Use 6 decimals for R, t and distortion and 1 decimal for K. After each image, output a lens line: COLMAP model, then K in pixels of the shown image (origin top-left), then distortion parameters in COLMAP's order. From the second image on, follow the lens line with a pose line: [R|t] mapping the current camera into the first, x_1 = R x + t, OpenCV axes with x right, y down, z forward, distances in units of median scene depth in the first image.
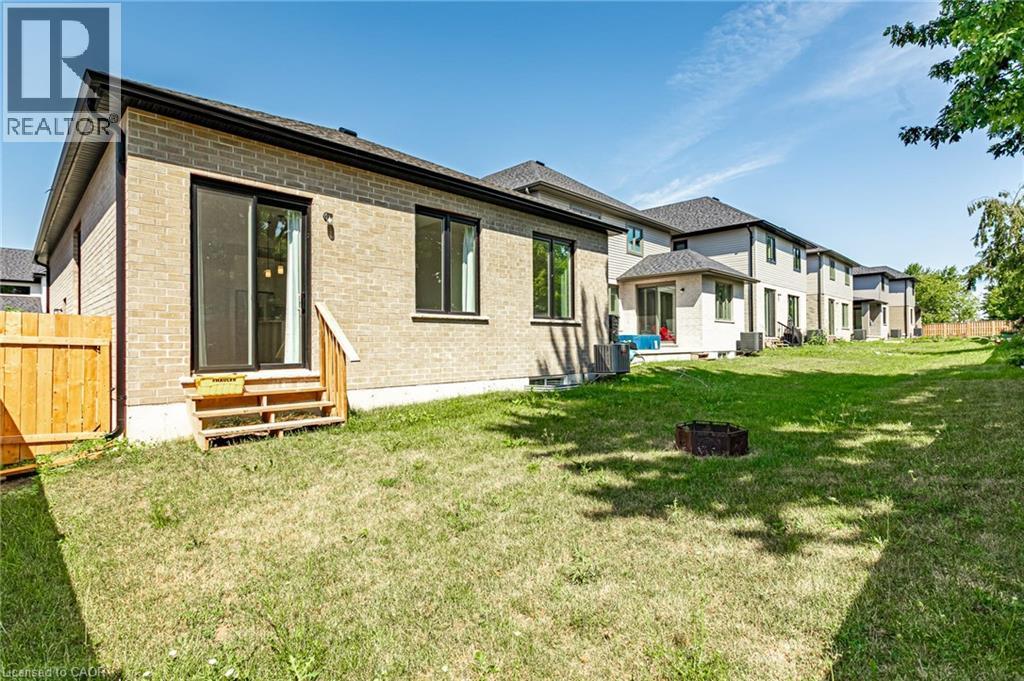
lens RADIAL K [[494.3, 0, 512.9], [0, 494.3, 344.4], [0, 0, 1]] dist [-0.000289, 0.000939]
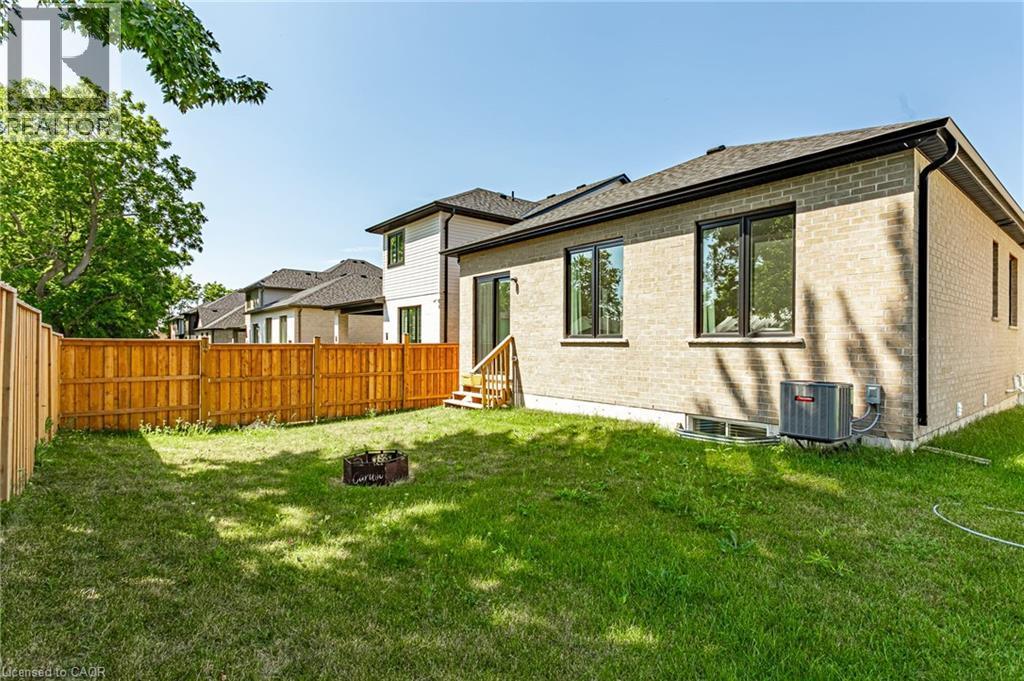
lens RADIAL K [[494.3, 0, 512.9], [0, 494.3, 344.4], [0, 0, 1]] dist [-0.000289, 0.000939]
pose [[-0.093477, 0.011805, -0.995551, 0.868139], [-0.000400, 0.999929, 0.011894, -0.054197], [0.995621, 0.001510, -0.093466, 0.839768]]
